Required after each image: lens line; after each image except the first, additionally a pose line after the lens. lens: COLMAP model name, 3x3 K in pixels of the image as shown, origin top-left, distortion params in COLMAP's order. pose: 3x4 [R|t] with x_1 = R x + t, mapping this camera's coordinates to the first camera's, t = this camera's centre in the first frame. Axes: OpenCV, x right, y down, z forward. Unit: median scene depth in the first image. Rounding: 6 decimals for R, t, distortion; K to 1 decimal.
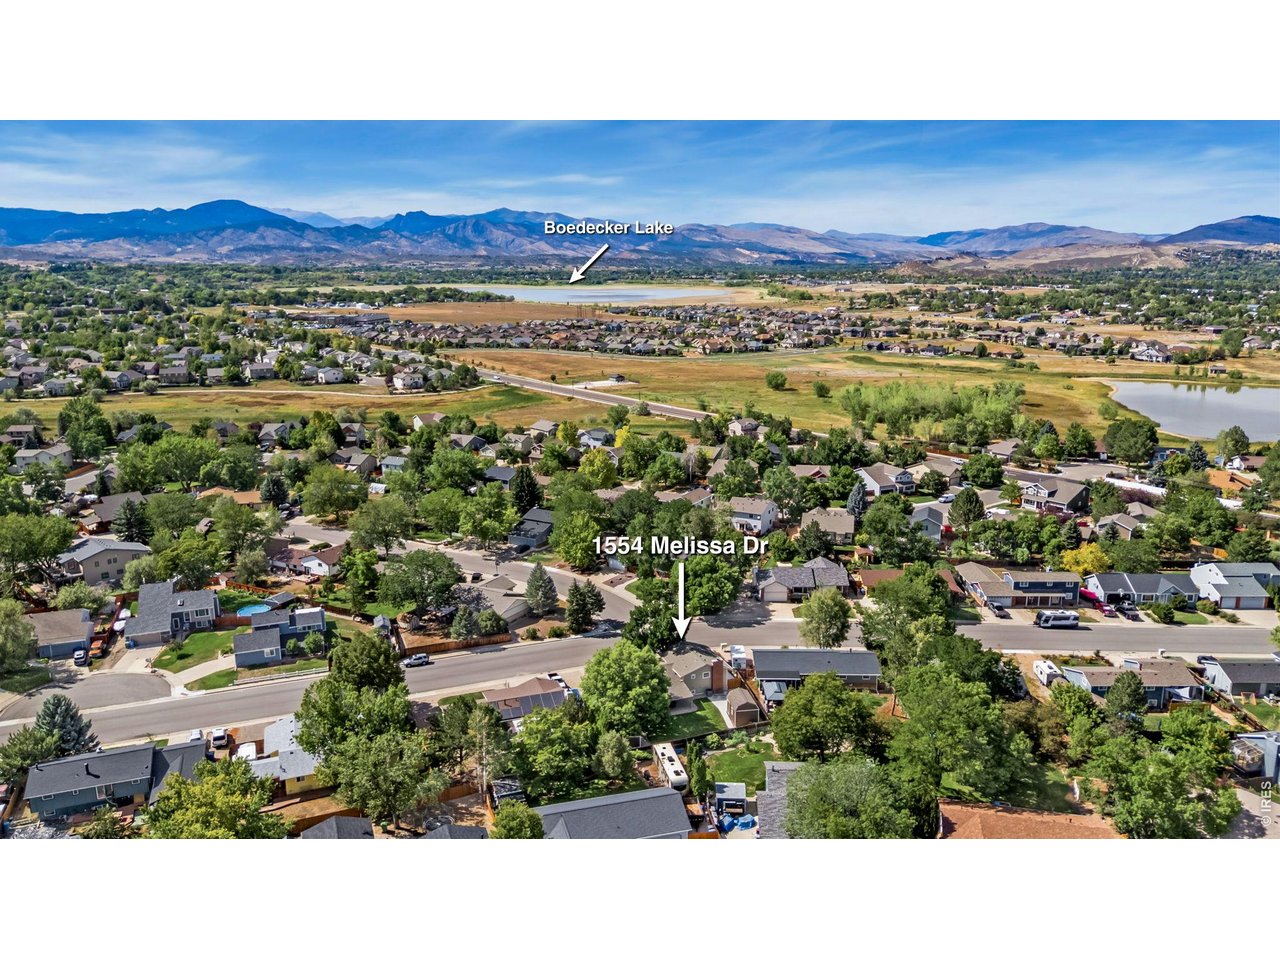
lens RADIAL K [[1032.9, 0, 640.0], [0, 1032.9, 480.0], [0, 0, 1]] dist [0.035167, 0.000276]
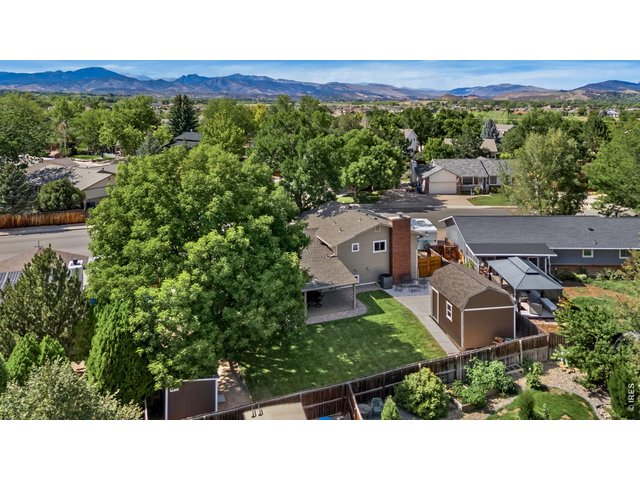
lens RADIAL K [[254.4, 0, 320.2], [0, 254.4, 236.7], [0, 0, 1]] dist [0.001987, 0.000014]
pose [[0.999992, -0.003711, 0.001573, 0.033528], [0.003962, 0.976664, -0.214737, 0.210540], [-0.000740, 0.214741, 0.976671, 0.868764]]
